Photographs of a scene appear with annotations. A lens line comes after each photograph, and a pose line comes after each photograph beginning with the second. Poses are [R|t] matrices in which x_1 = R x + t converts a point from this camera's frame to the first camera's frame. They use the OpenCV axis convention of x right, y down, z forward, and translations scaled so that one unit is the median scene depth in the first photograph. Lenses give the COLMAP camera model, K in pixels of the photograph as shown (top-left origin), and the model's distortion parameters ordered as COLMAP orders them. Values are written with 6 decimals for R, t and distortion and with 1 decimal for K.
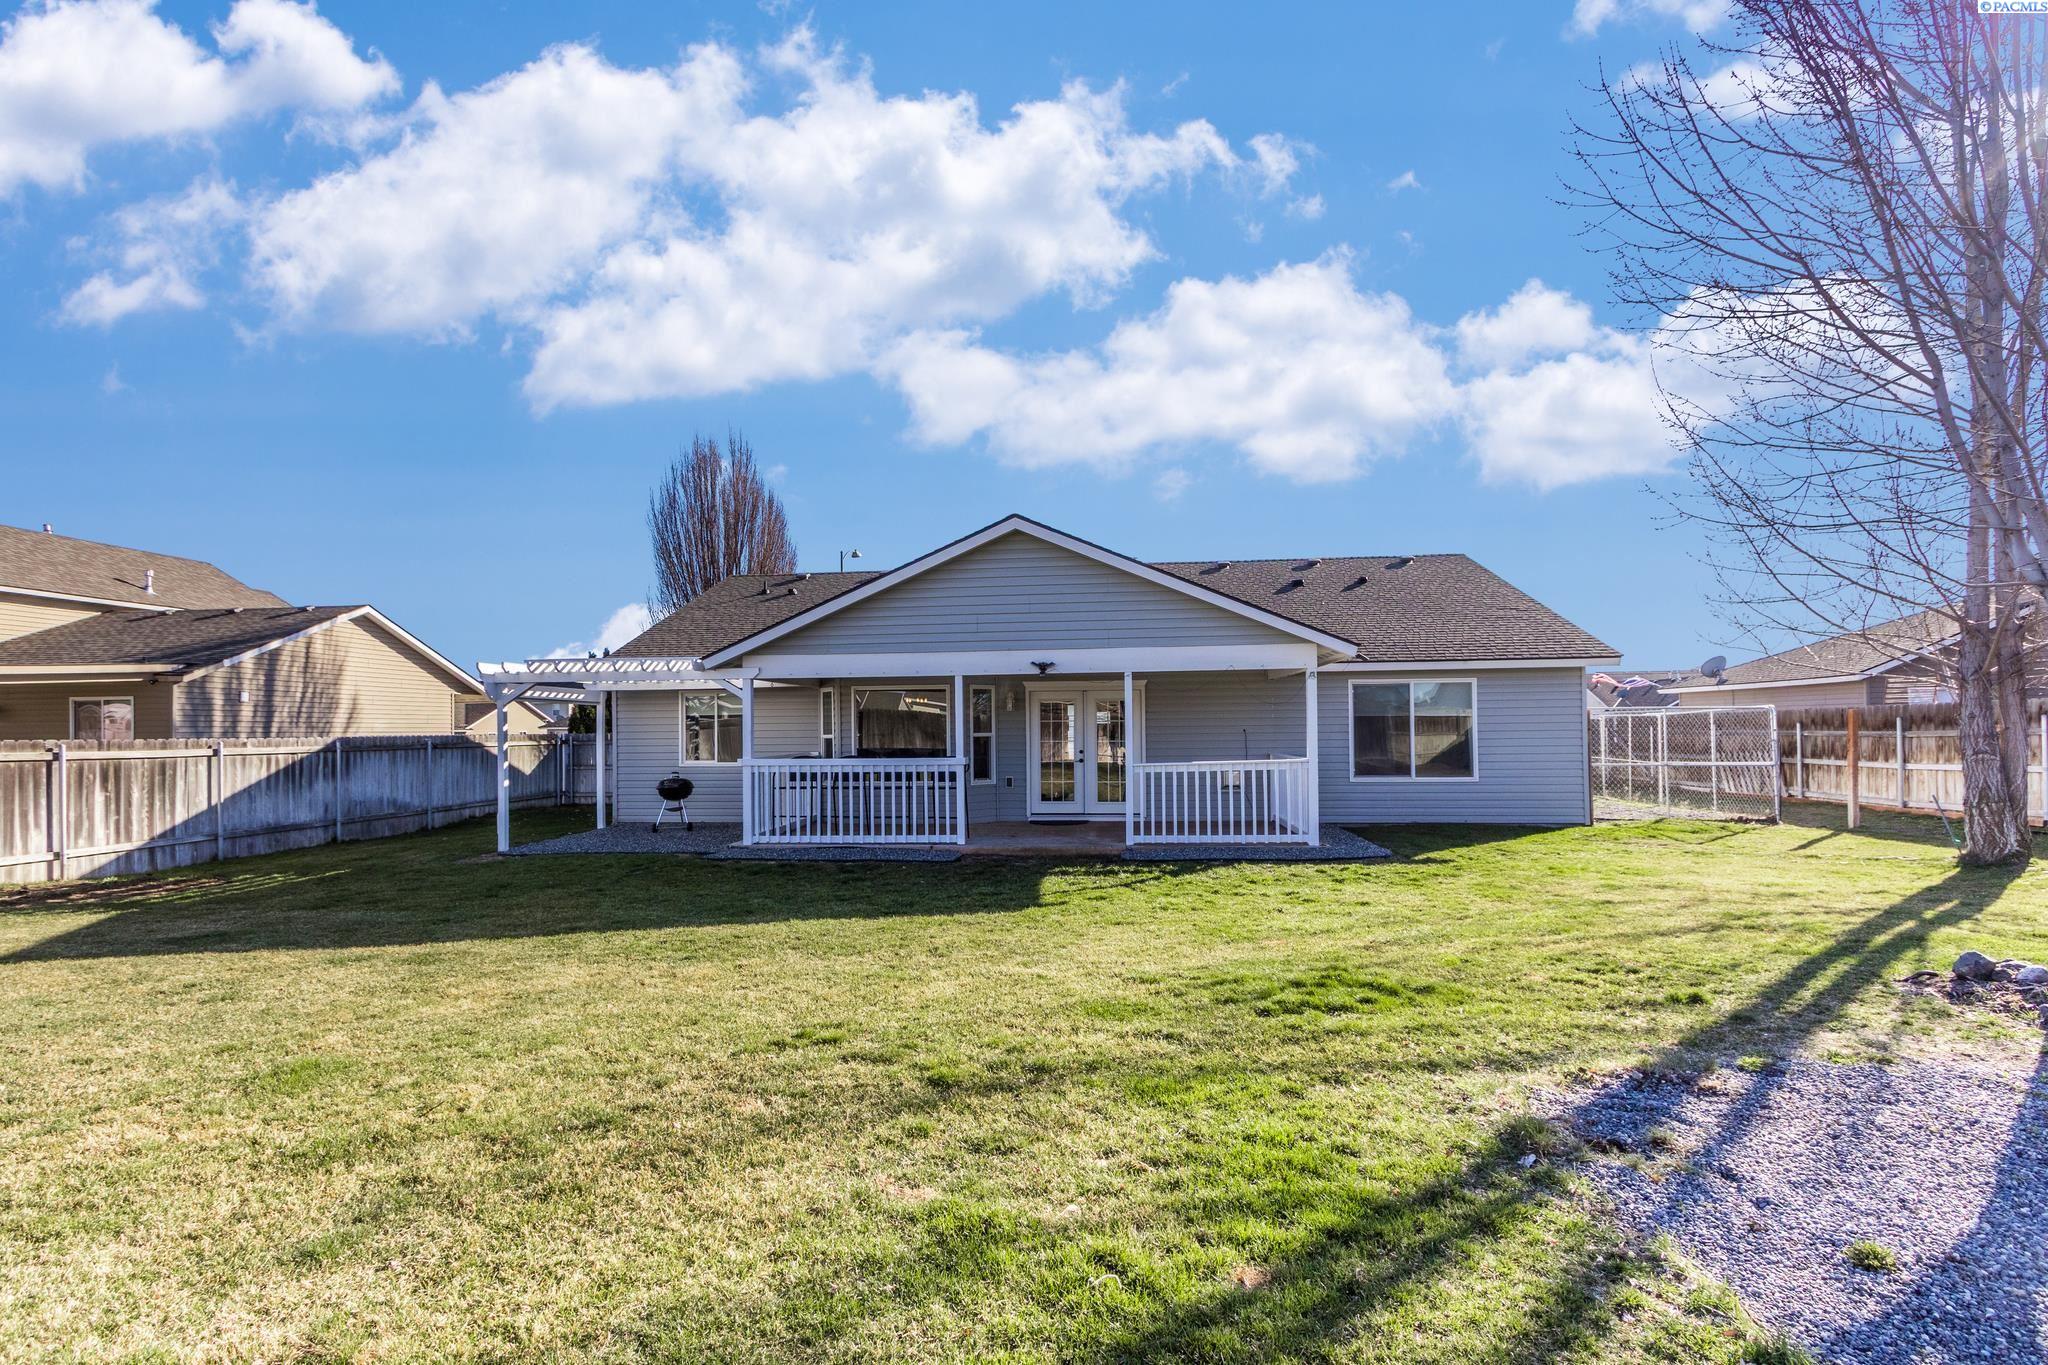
lens RADIAL K [[983.7, 0, 1016.4], [0, 983.7, 717.2], [0, 0, 1]] dist [0.001167, -0.000118]
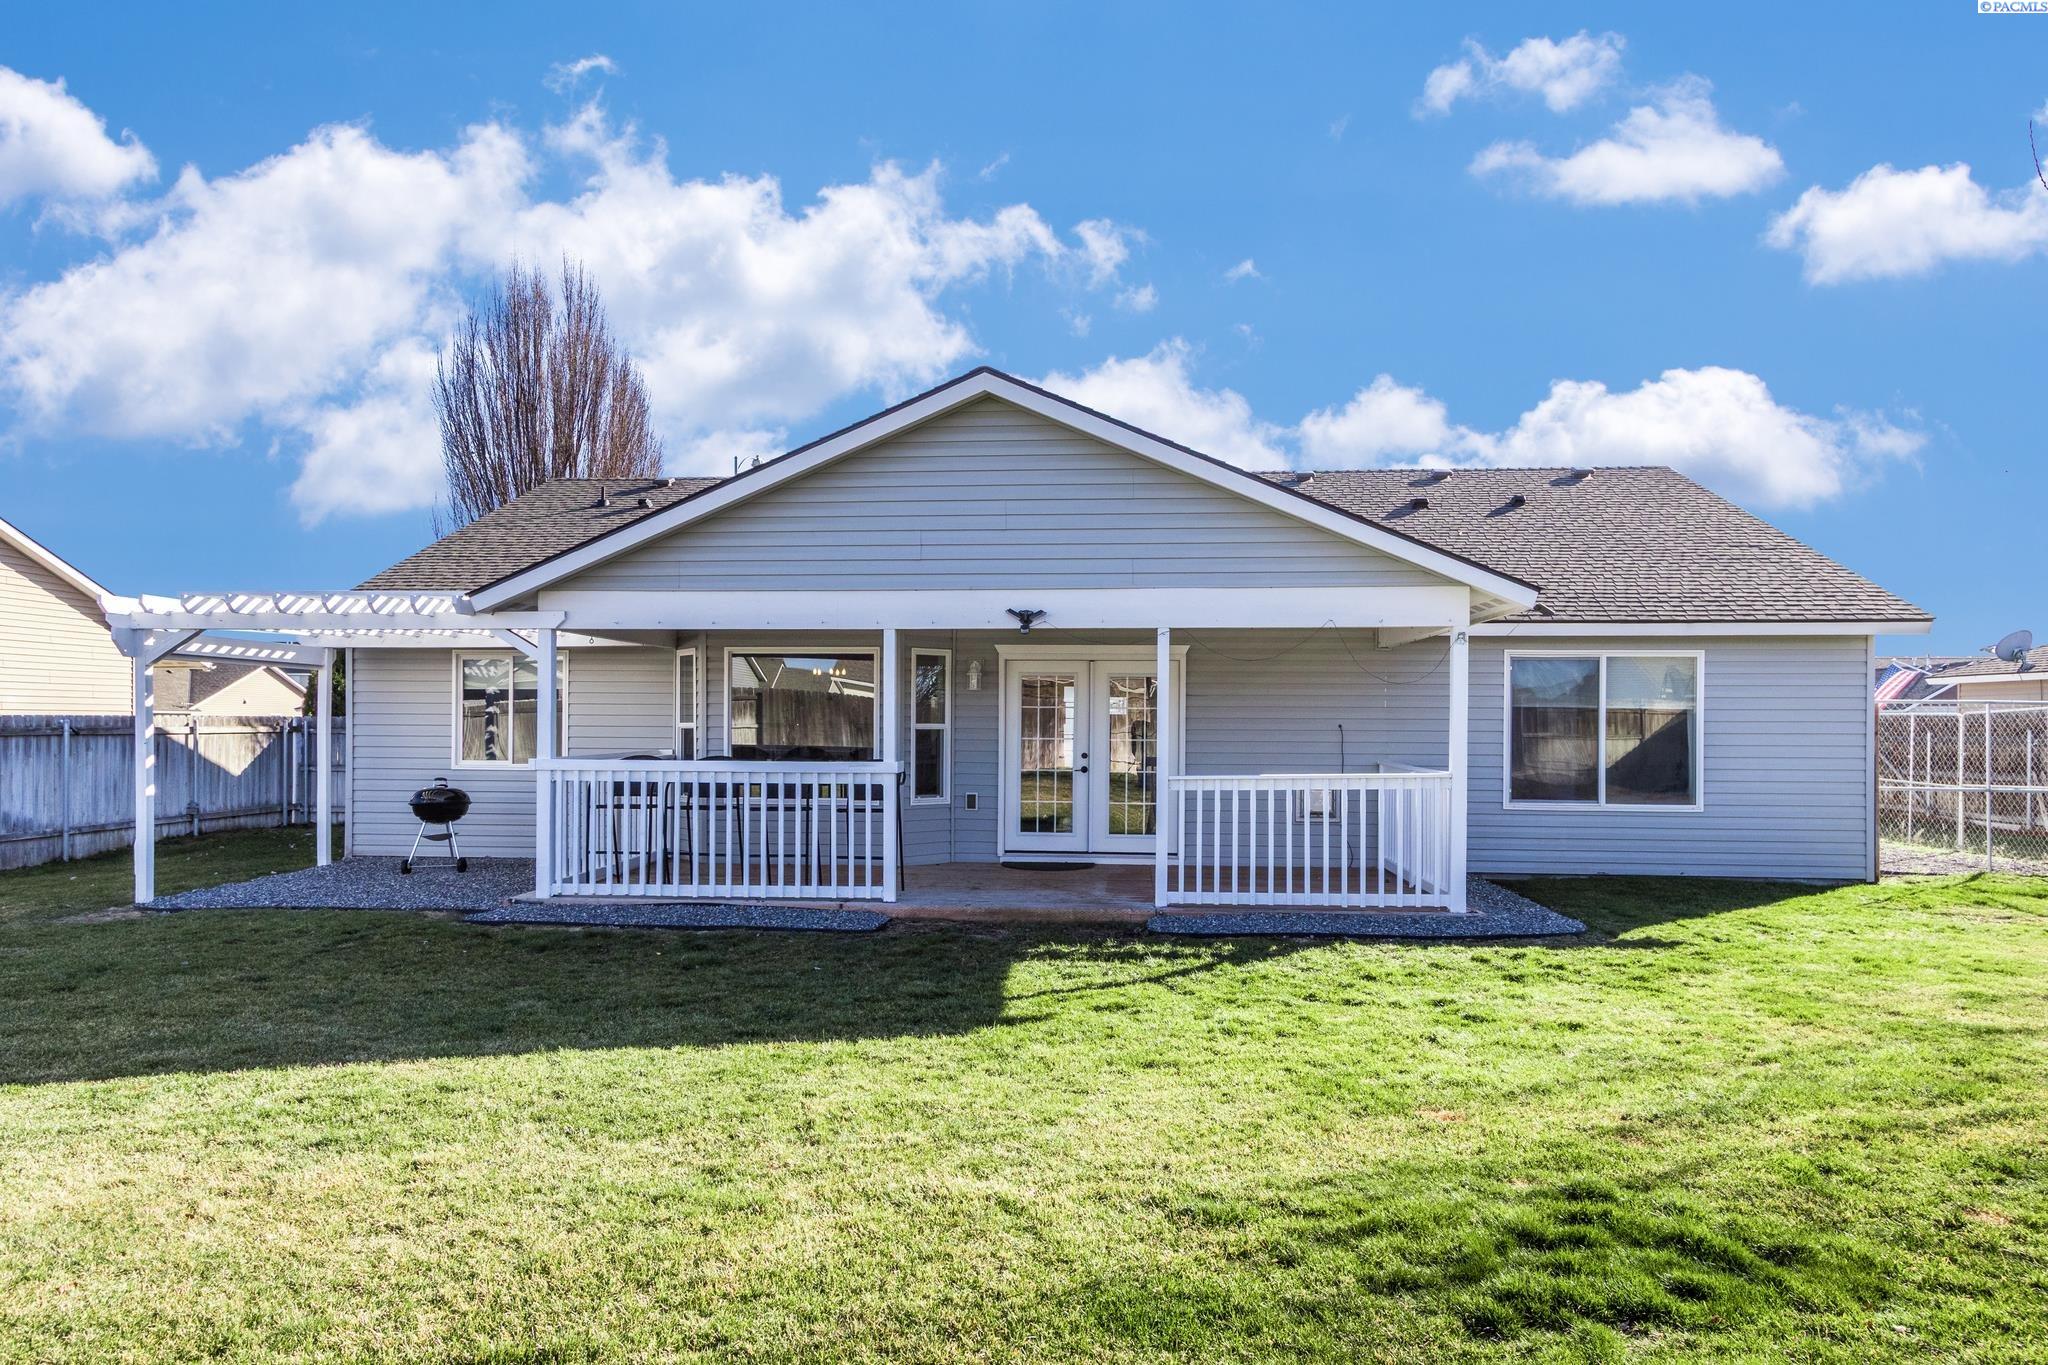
lens RADIAL K [[1731.9, 0, 1024.0], [0, 1731.9, 682.5], [0, 0, 1]] dist [-0.002386, 0.002825]
pose [[0.999994, -0.003241, 0.001422, 0.184813], [0.003225, 0.999933, 0.011160, -0.175464], [-0.001458, -0.011156, 0.999937, -0.631367]]
